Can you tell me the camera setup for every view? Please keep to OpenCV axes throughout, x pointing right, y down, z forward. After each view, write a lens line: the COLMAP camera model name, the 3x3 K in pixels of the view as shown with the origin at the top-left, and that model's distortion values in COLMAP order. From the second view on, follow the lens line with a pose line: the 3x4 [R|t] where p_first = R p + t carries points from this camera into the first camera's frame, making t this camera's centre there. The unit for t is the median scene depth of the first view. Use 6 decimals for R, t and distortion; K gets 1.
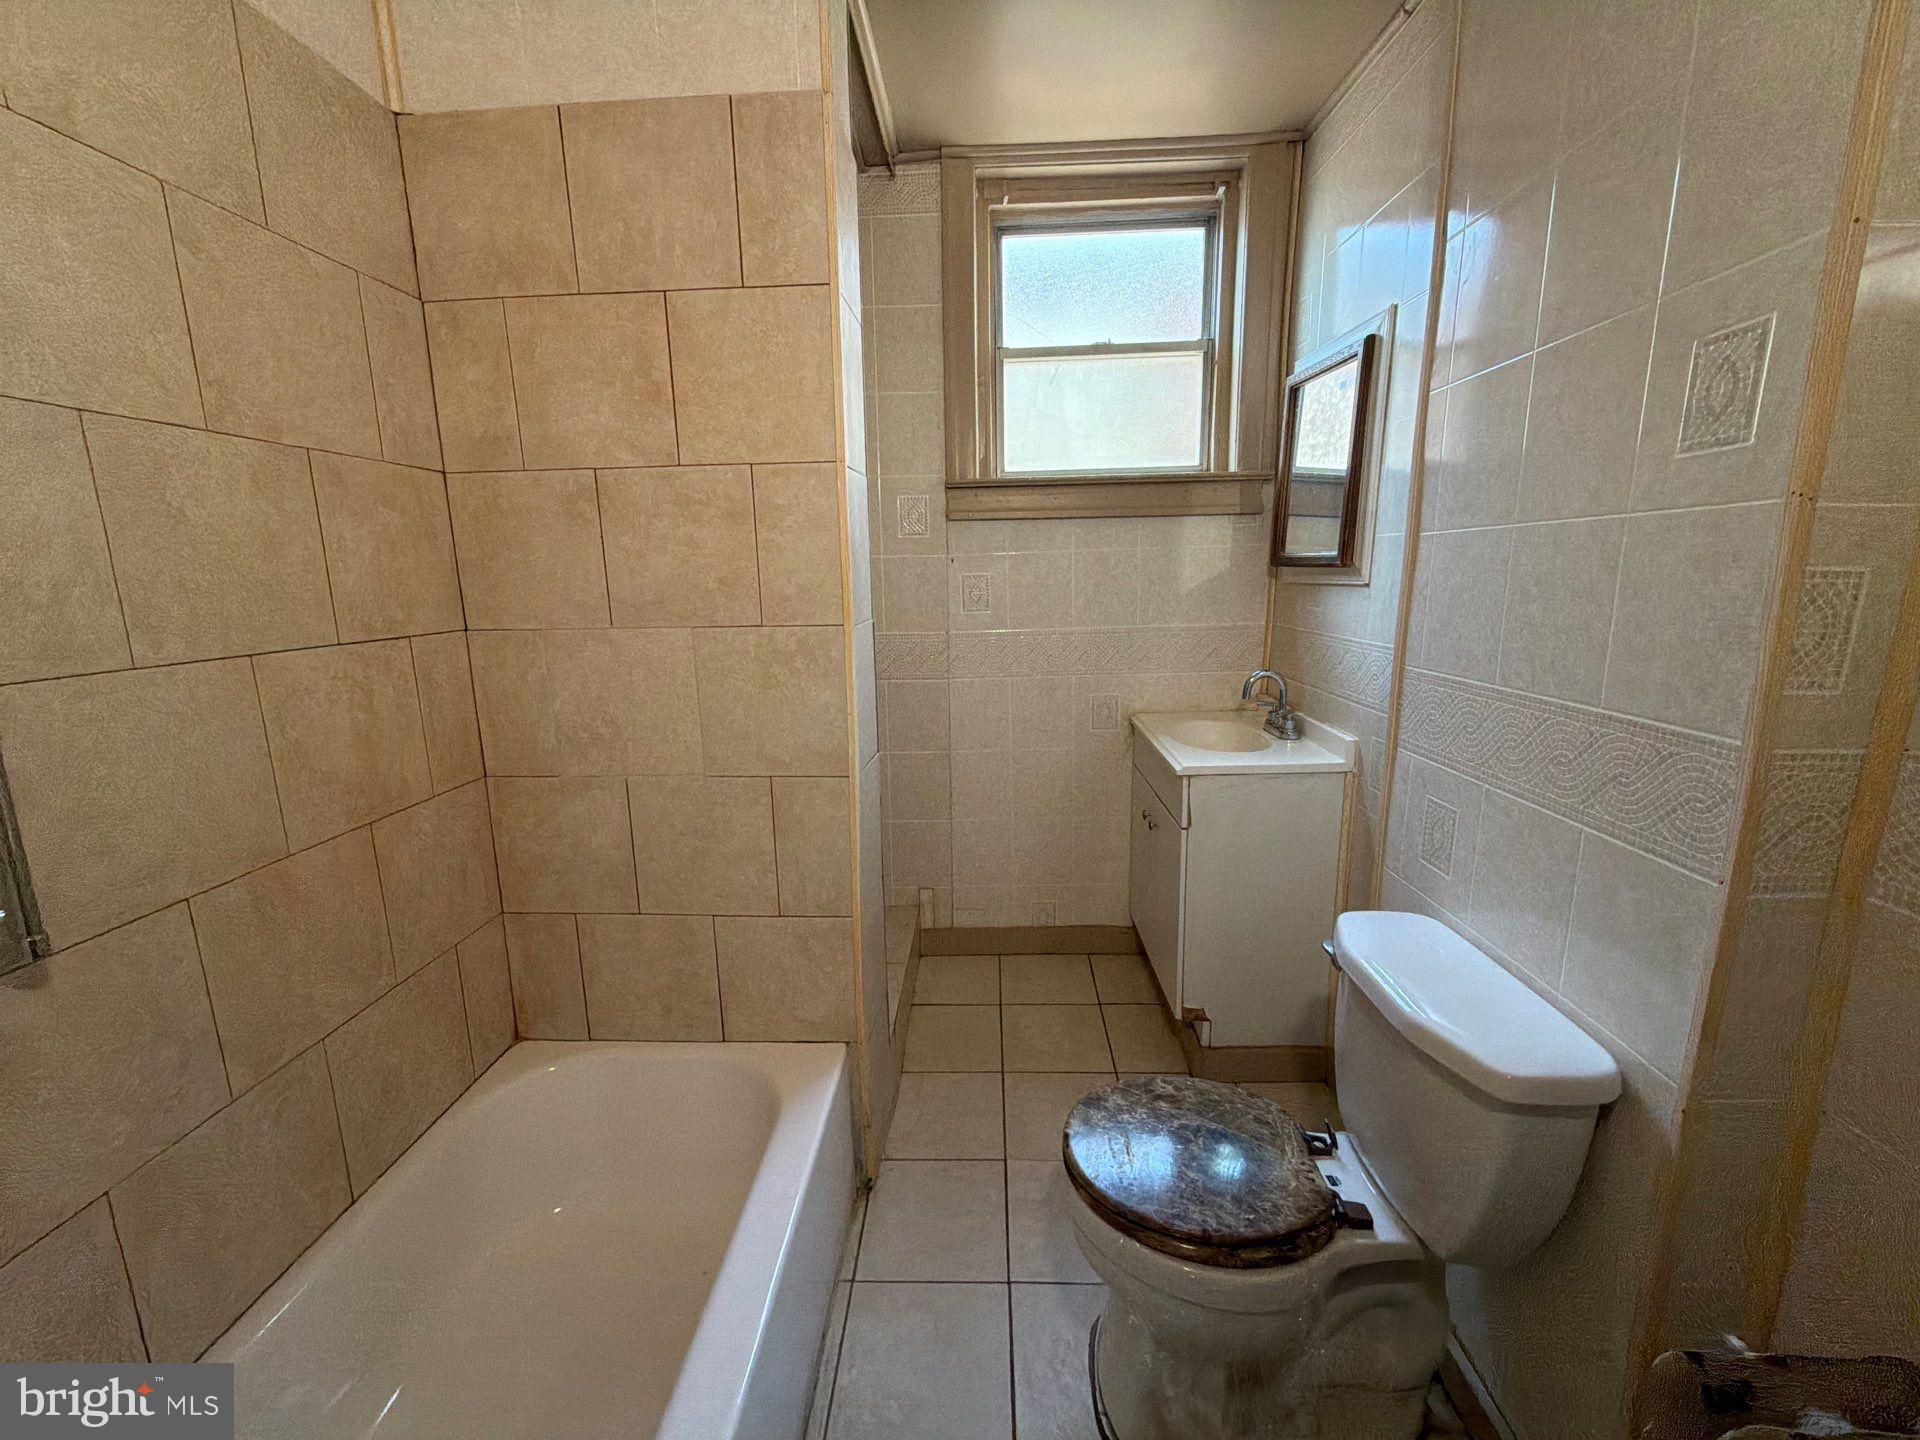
lens RADIAL K [[767.0, 0, 954.7], [0, 767.0, 716.4], [0, 0, 1]] dist [0.000005, -0.000096]
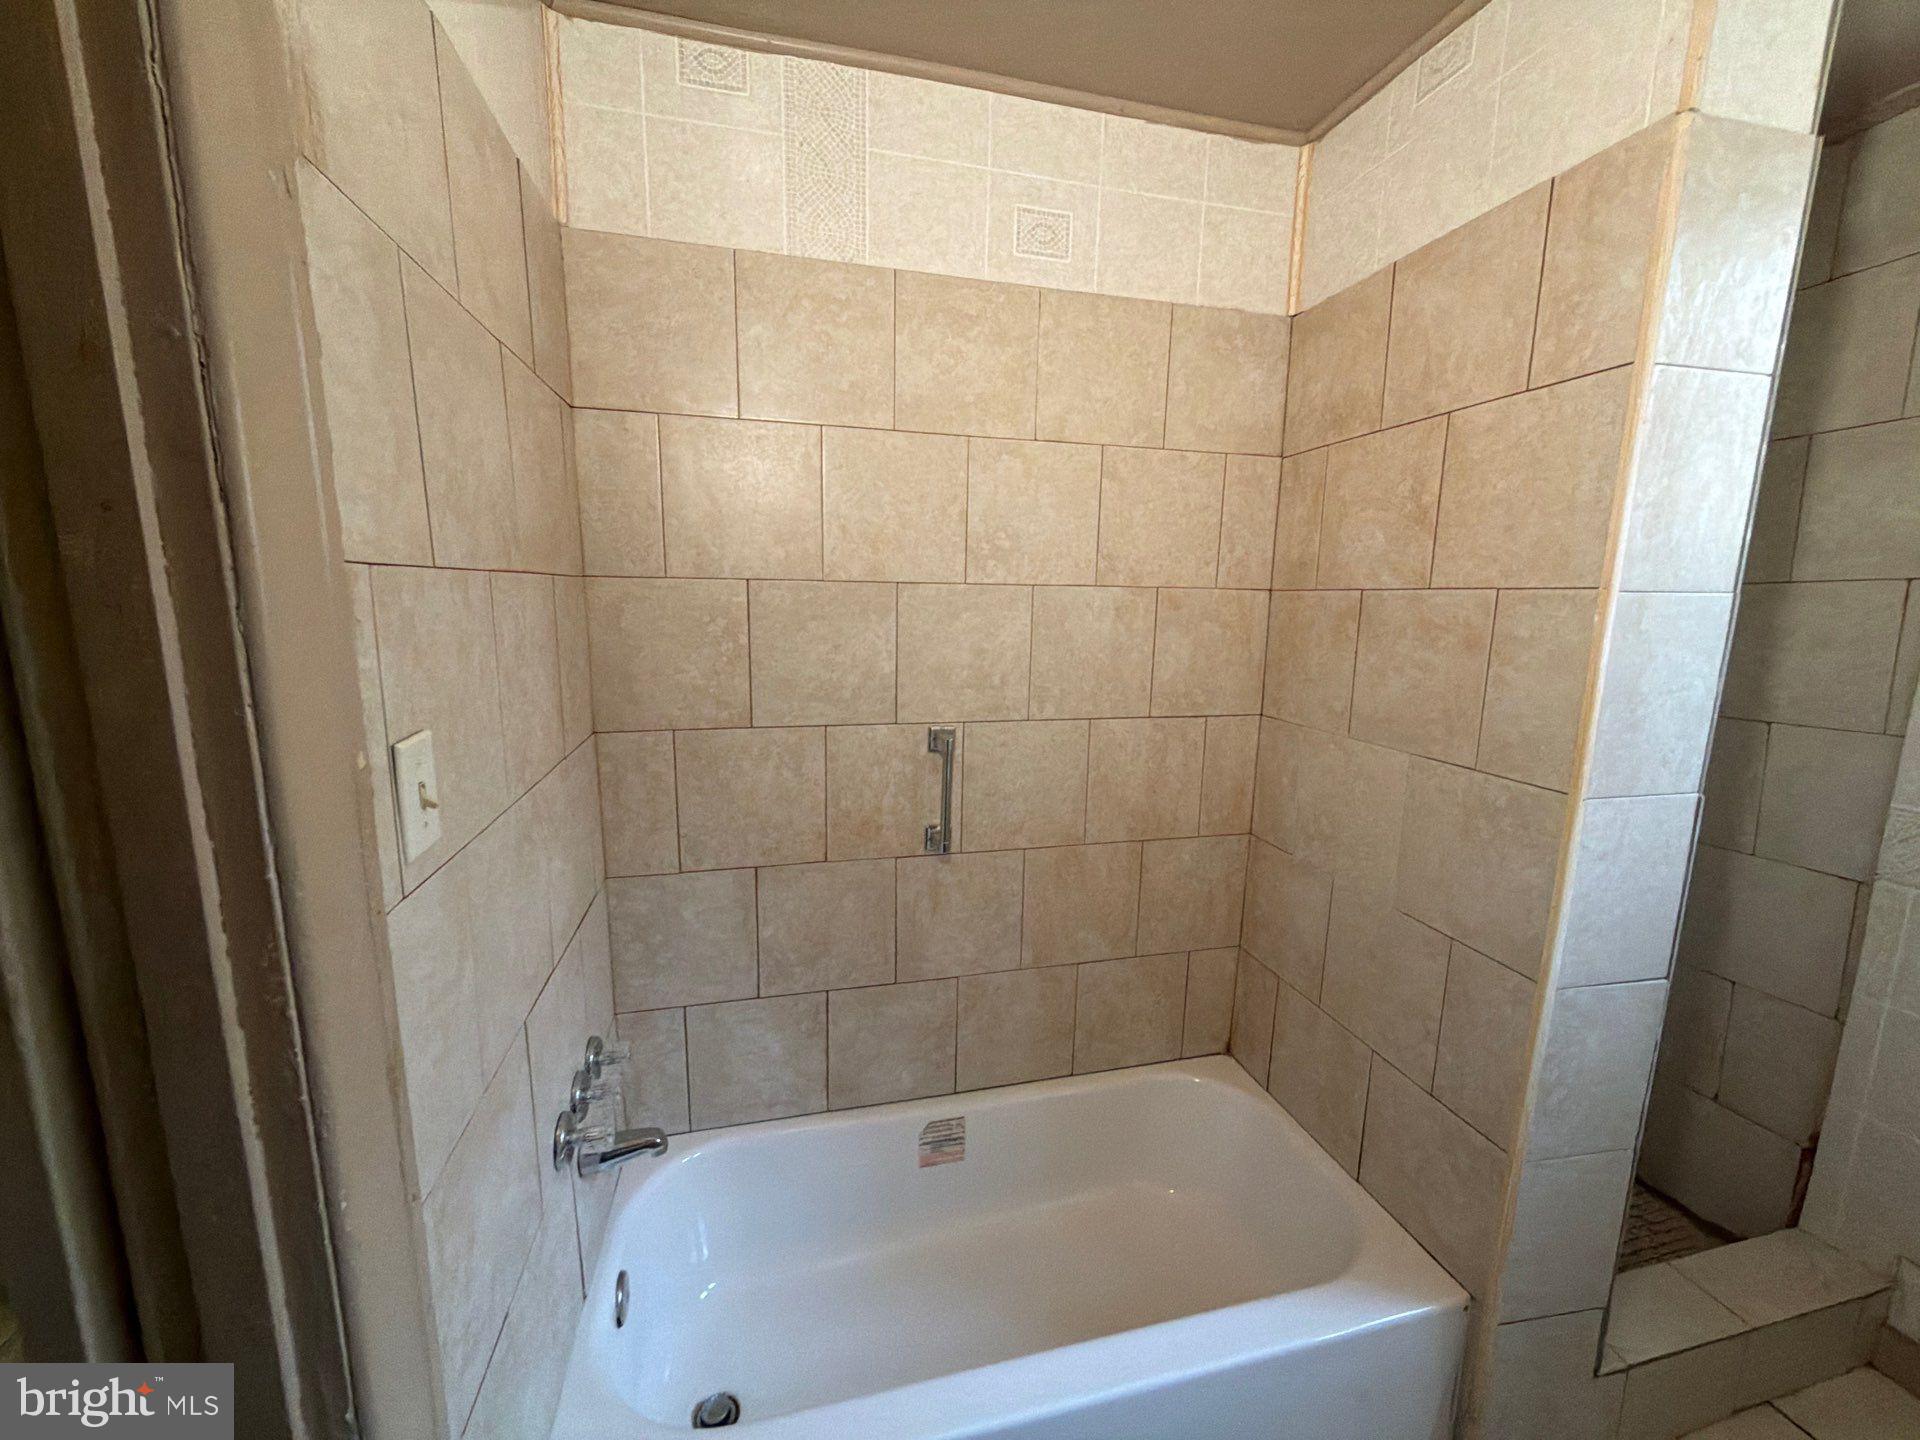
lens RADIAL K [[767.0, 0, 957.1], [0, 767.0, 718.9], [0, 0, 1]] dist [0.000005, -0.000096]
pose [[0.283578, 0.173721, -0.943083, 0.434585], [-0.202911, 0.972056, 0.118044, -0.174636], [0.937236, 0.157887, 0.310903, 0.188572]]
